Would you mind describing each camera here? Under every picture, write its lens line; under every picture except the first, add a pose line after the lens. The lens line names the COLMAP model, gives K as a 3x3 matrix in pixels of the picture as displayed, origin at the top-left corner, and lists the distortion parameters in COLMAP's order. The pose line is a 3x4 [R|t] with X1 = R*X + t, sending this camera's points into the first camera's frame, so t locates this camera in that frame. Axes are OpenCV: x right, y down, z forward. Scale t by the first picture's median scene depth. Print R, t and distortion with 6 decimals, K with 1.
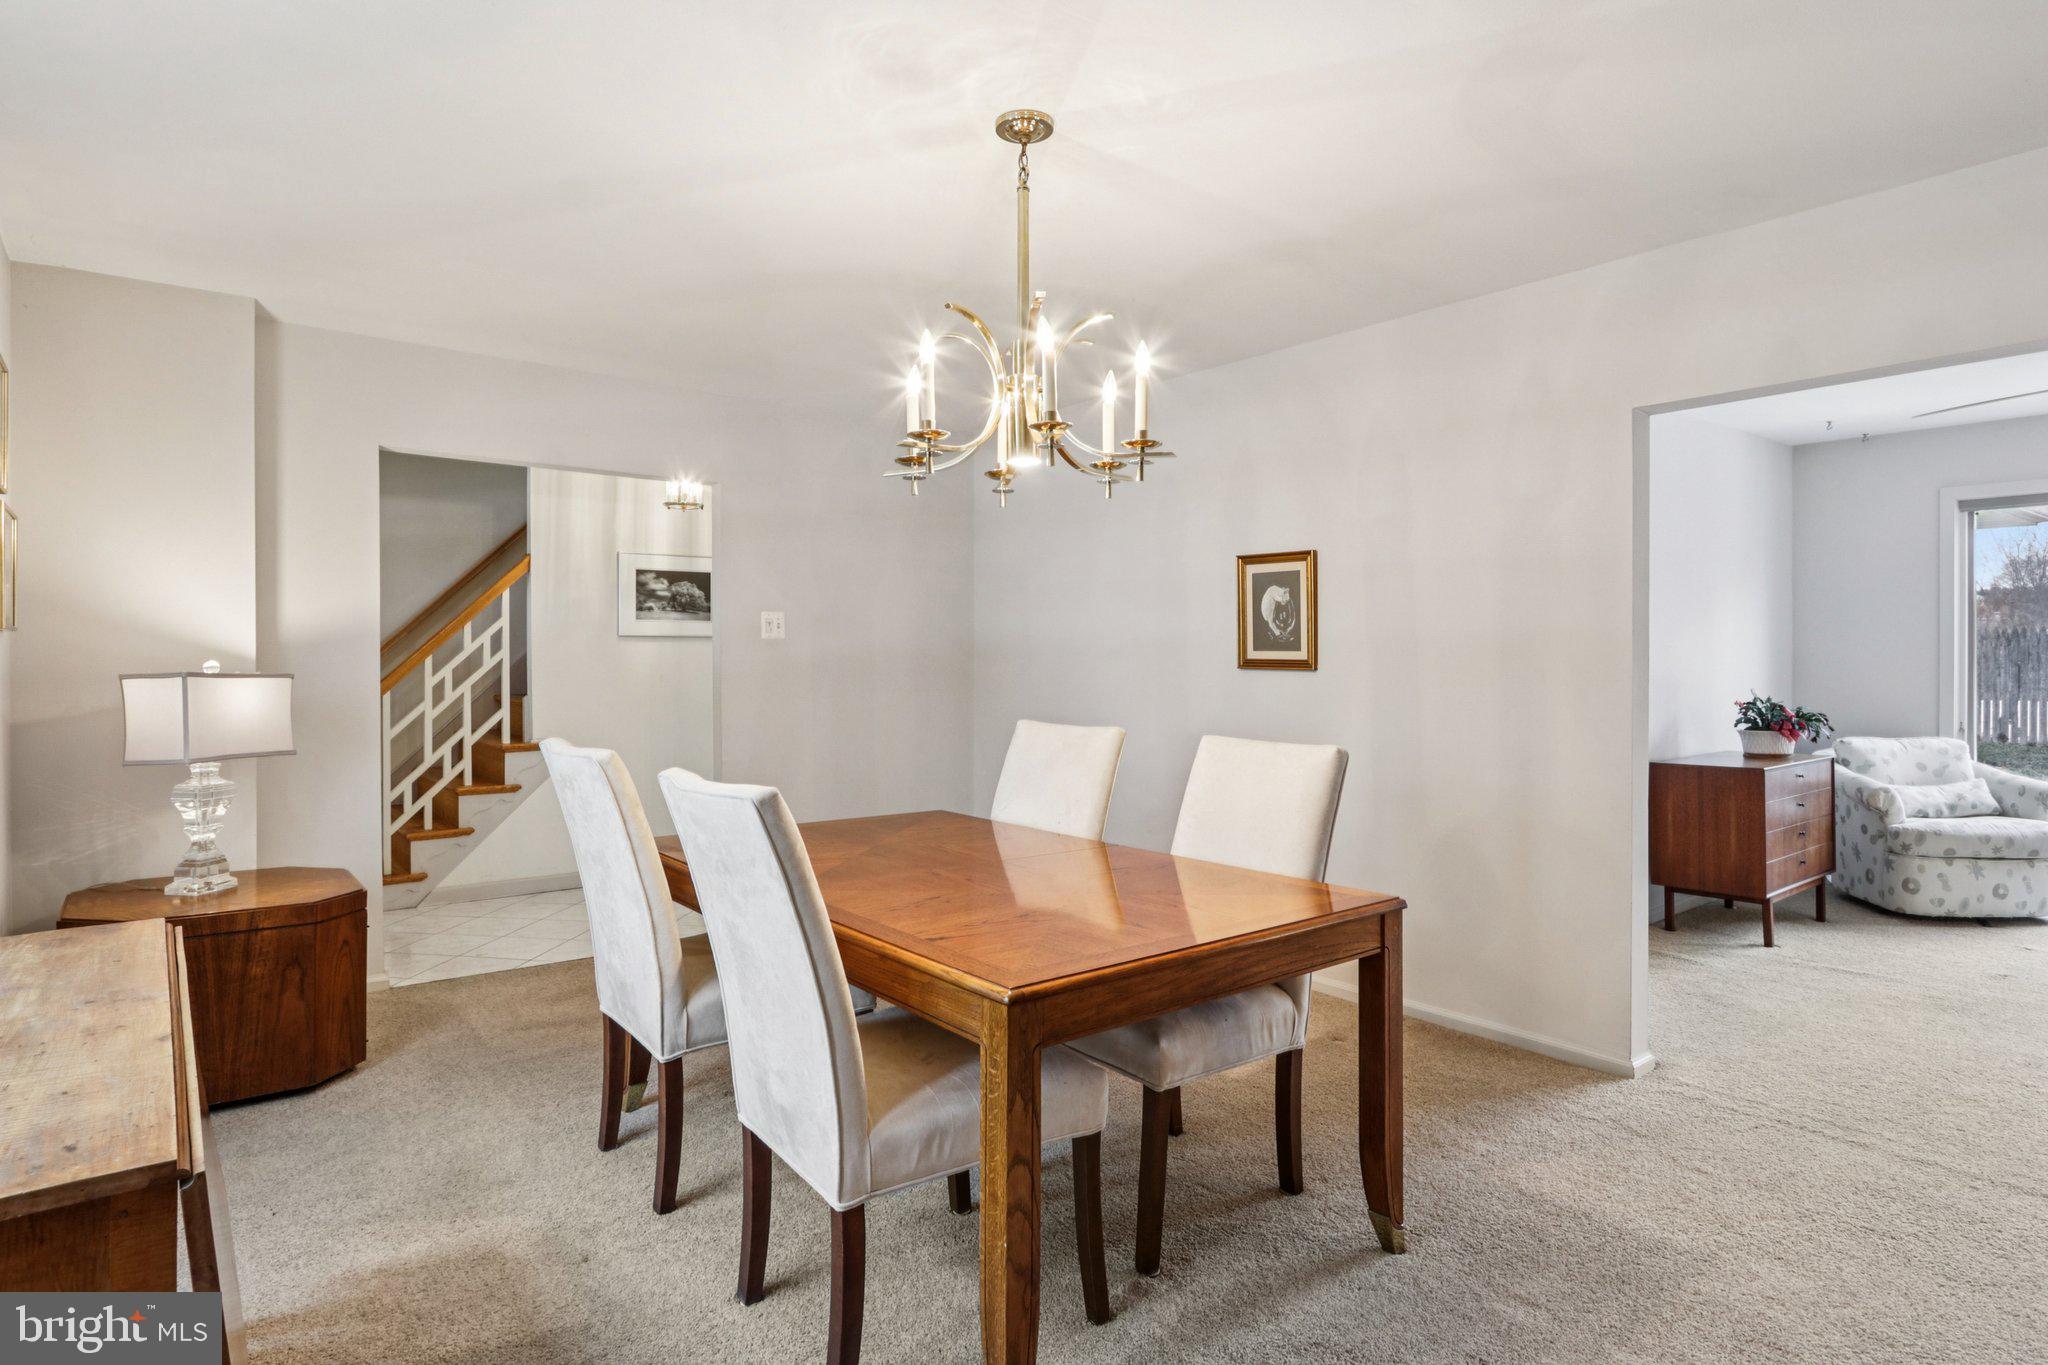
lens RADIAL K [[1112.1, 0, 1015.0], [0, 1112.1, 660.8], [0, 0, 1]] dist [-0.019161, 0.005431]
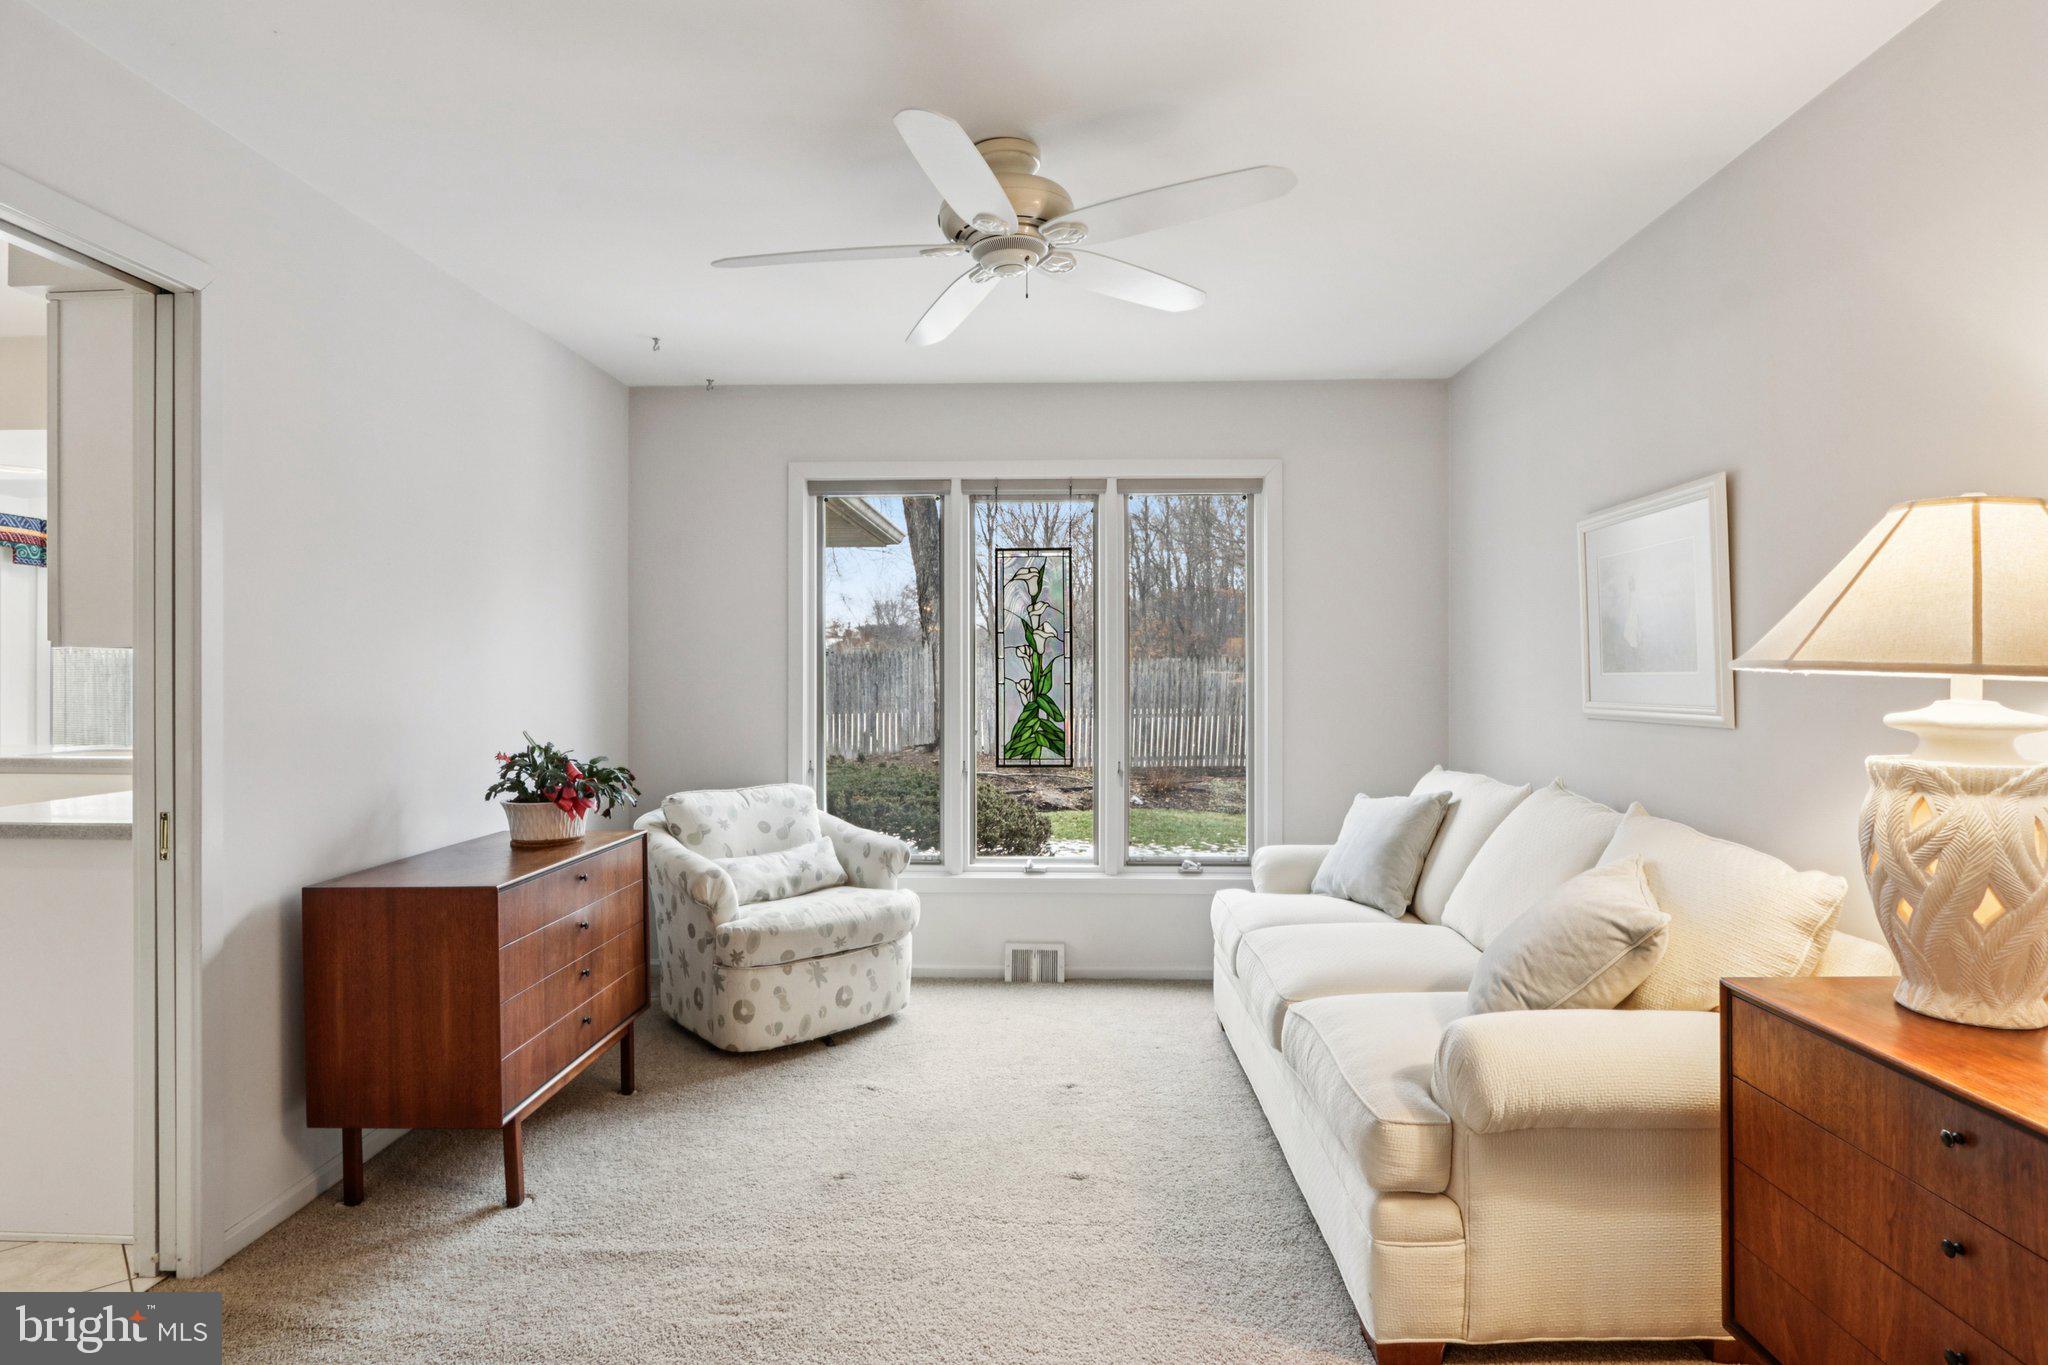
lens RADIAL K [[1112.1, 0, 1012.8], [0, 1112.1, 676.8], [0, 0, 1]] dist [-0.019161, 0.005431]
pose [[0.653745, 0.000660, 0.756715, 0.399222], [0.002318, 0.999993, -0.002874, -0.002389], [-0.756712, 0.003632, 0.653739, 0.417887]]
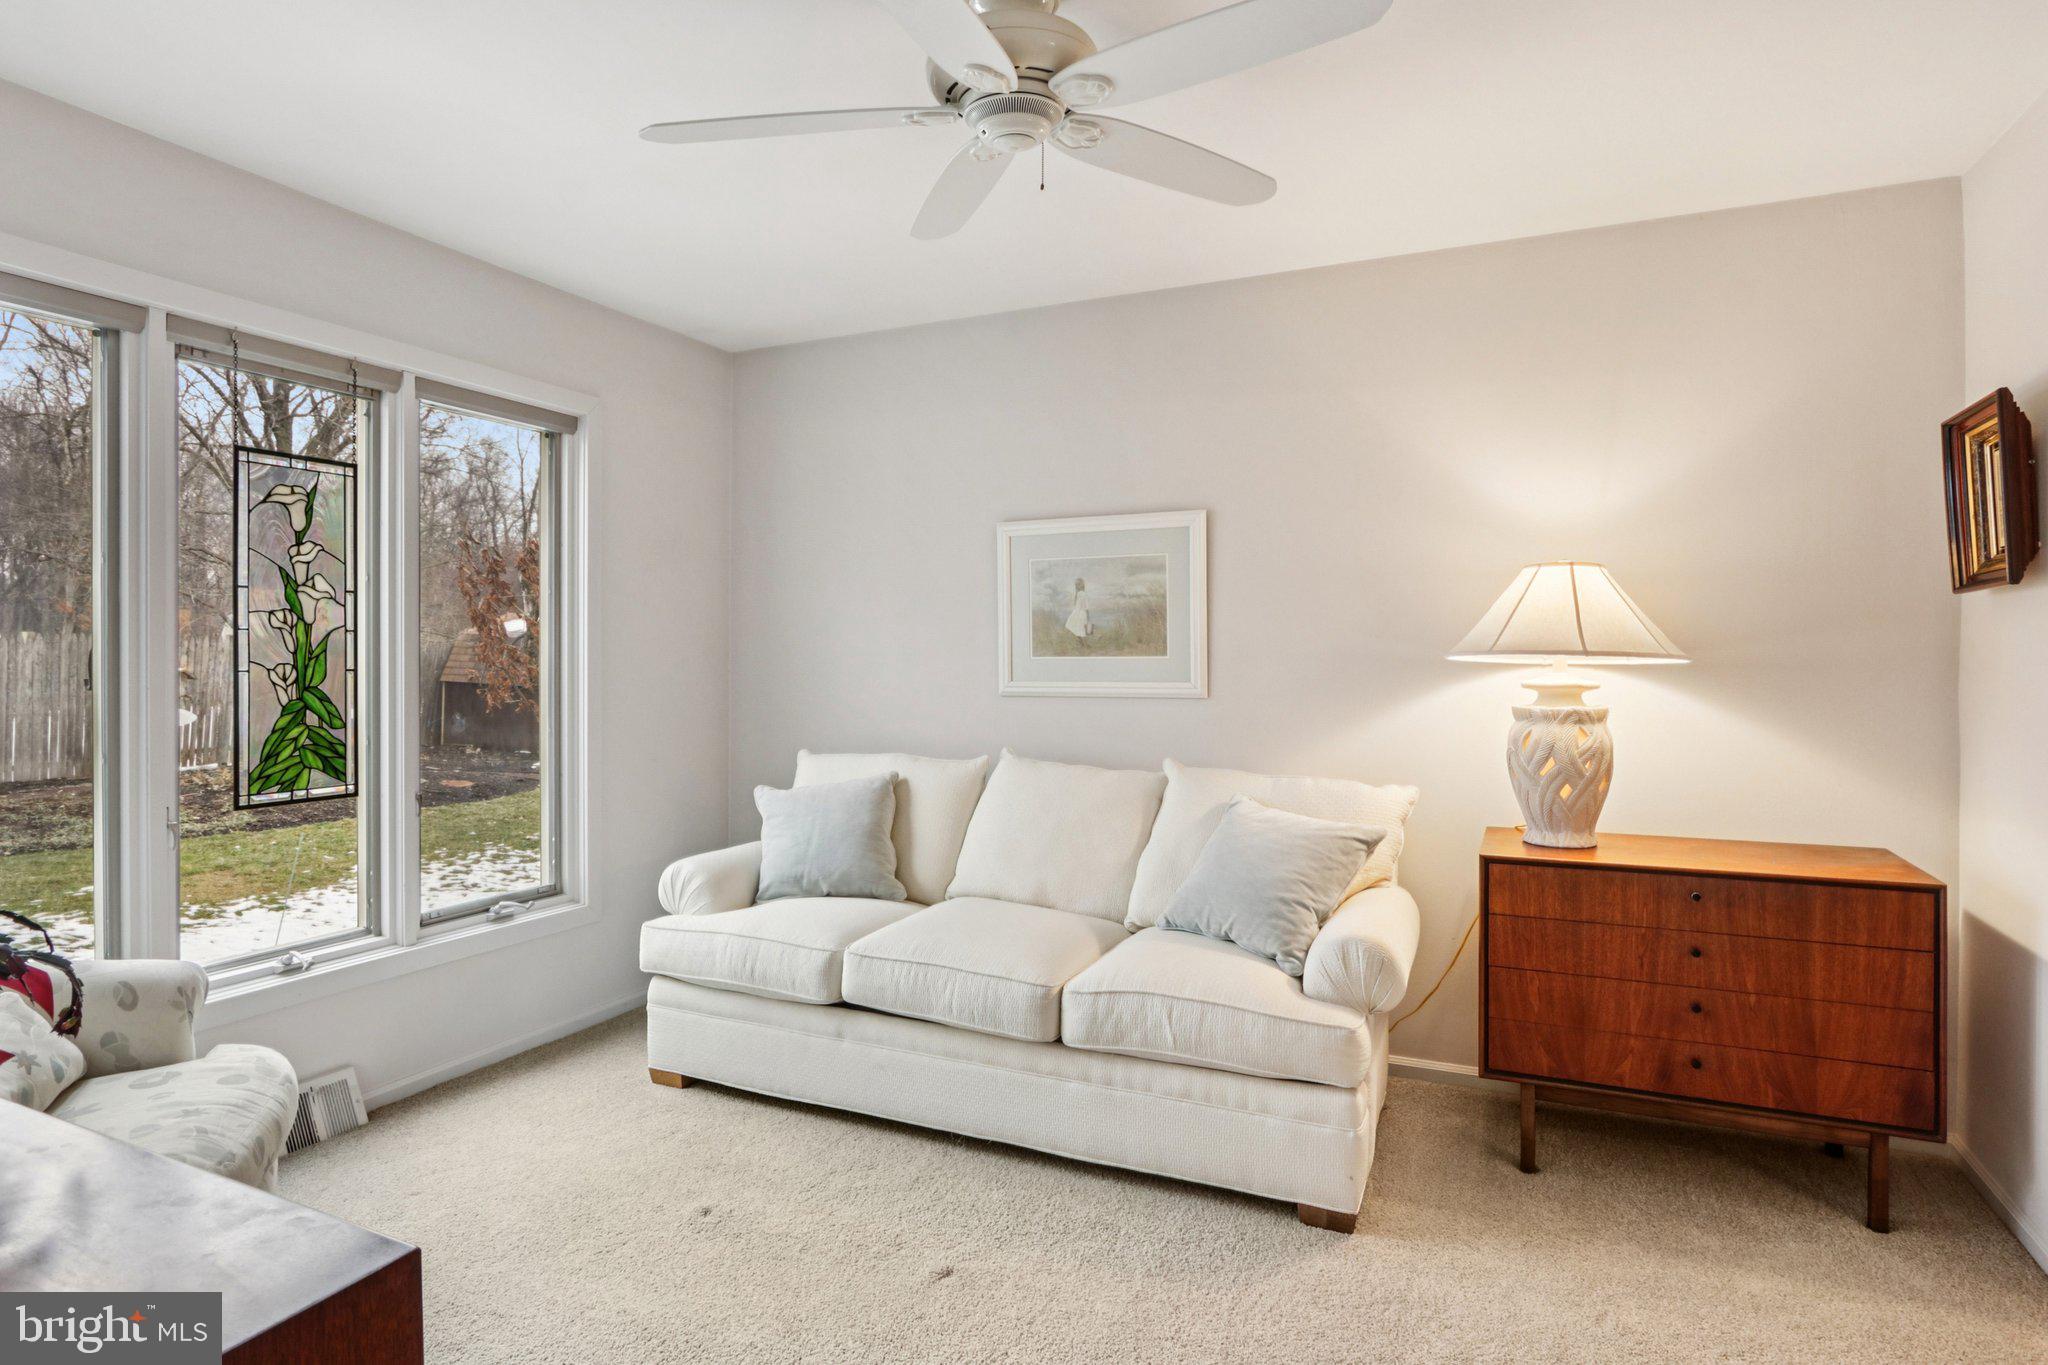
lens RADIAL K [[1112.1, 0, 1024.4], [0, 1112.1, 665.5], [0, 0, 1]] dist [-0.019161, 0.005431]
pose [[-0.447390, -0.003594, 0.894332, 0.422397], [0.002945, 0.999981, 0.005491, -0.003969], [-0.894334, 0.005090, -0.447371, 0.914124]]
